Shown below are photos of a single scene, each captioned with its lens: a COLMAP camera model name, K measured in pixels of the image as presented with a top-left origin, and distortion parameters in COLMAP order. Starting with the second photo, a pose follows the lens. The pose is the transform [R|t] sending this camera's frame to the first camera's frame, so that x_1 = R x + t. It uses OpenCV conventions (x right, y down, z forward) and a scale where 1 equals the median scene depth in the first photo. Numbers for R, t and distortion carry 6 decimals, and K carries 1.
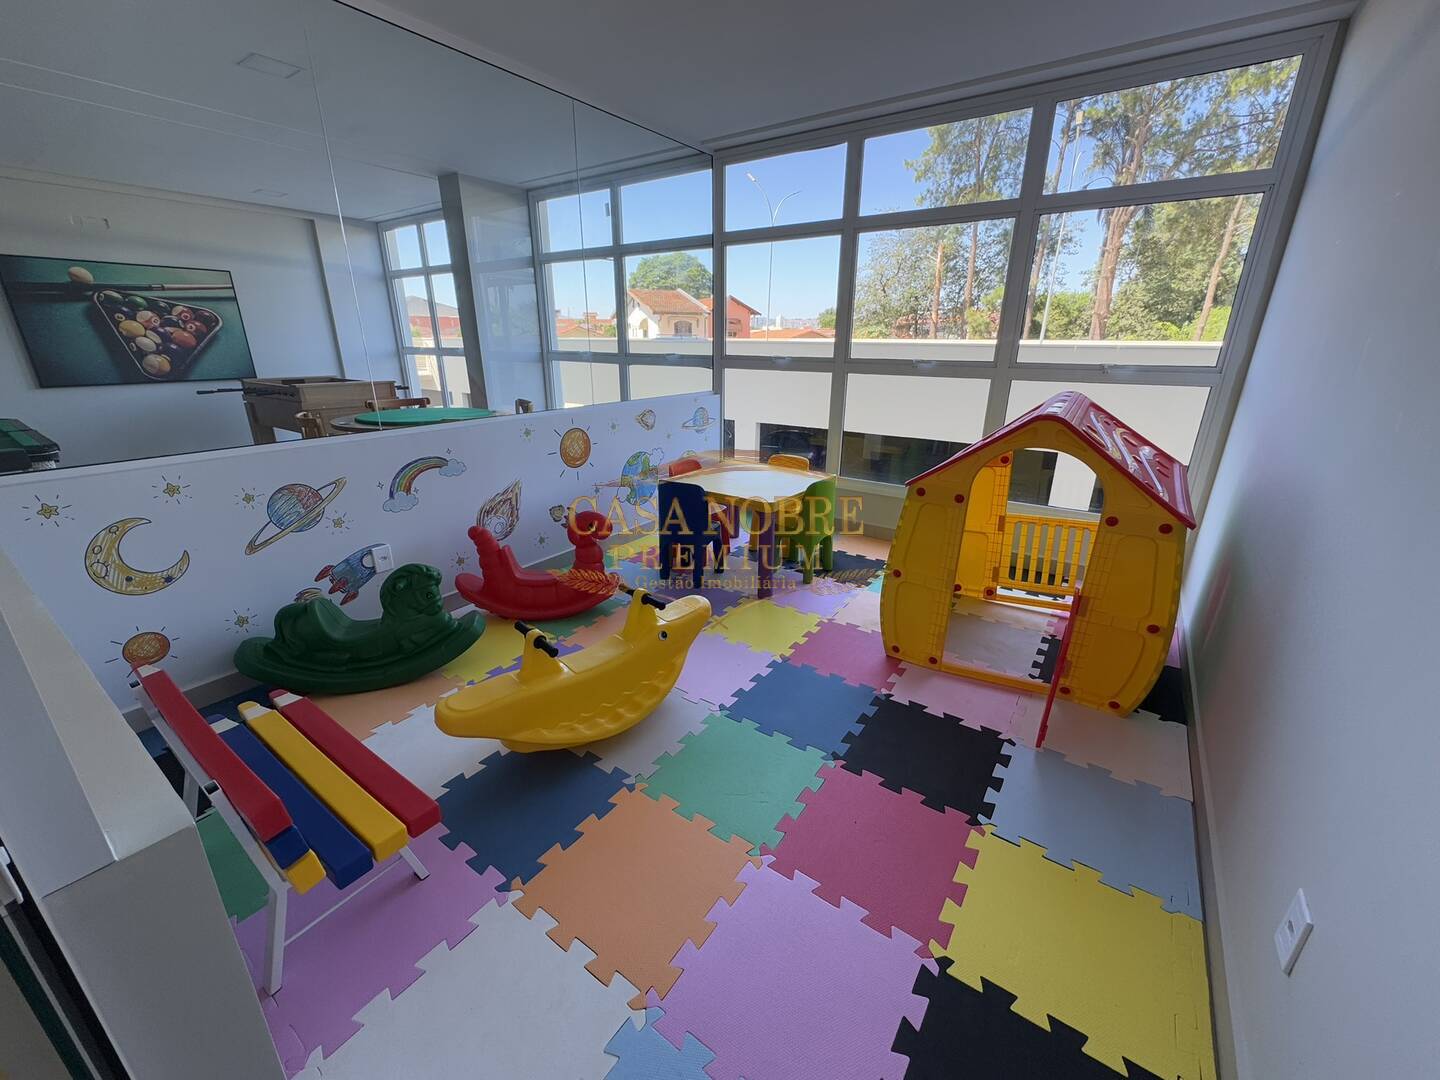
lens RADIAL K [[576.1, 0, 720.0], [0, 576.1, 540.0], [0, 0, 1]] dist [-0.001726, -0.000216]
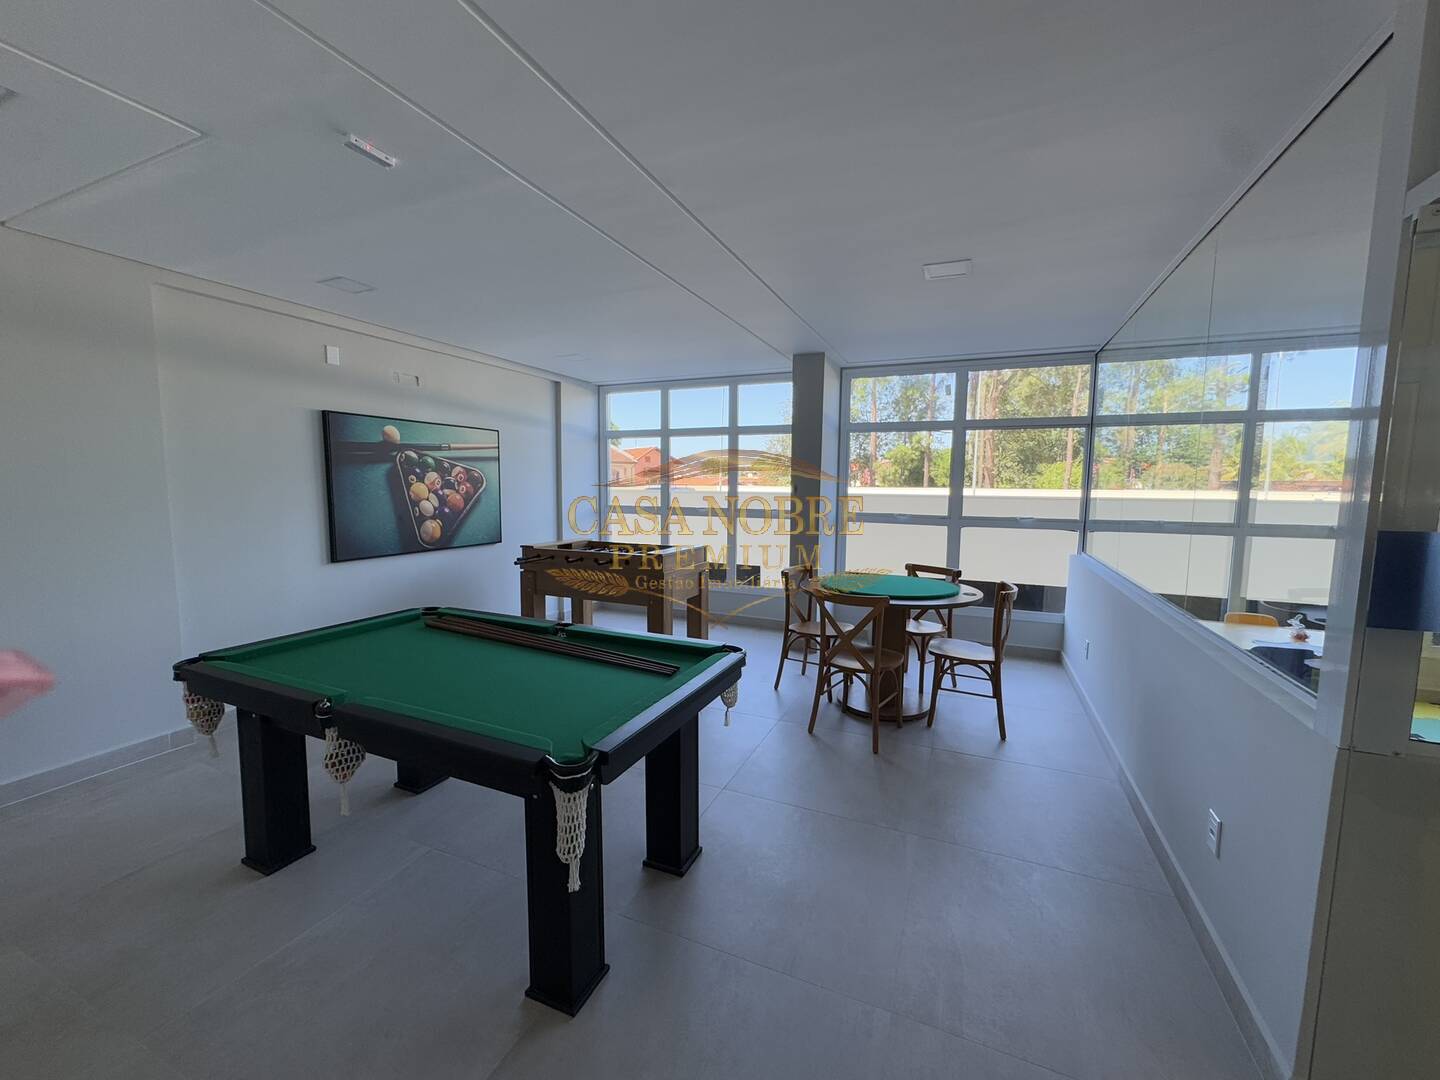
lens RADIAL K [[576.1, 0, 720.0], [0, 576.1, 540.0], [0, 0, 1]] dist [-0.001726, -0.000216]
pose [[0.979834, -0.016305, 0.199149, -0.729202], [0.063060, 0.970964, -0.230763, -0.065901], [-0.189603, 0.238668, 0.952412, 0.101922]]
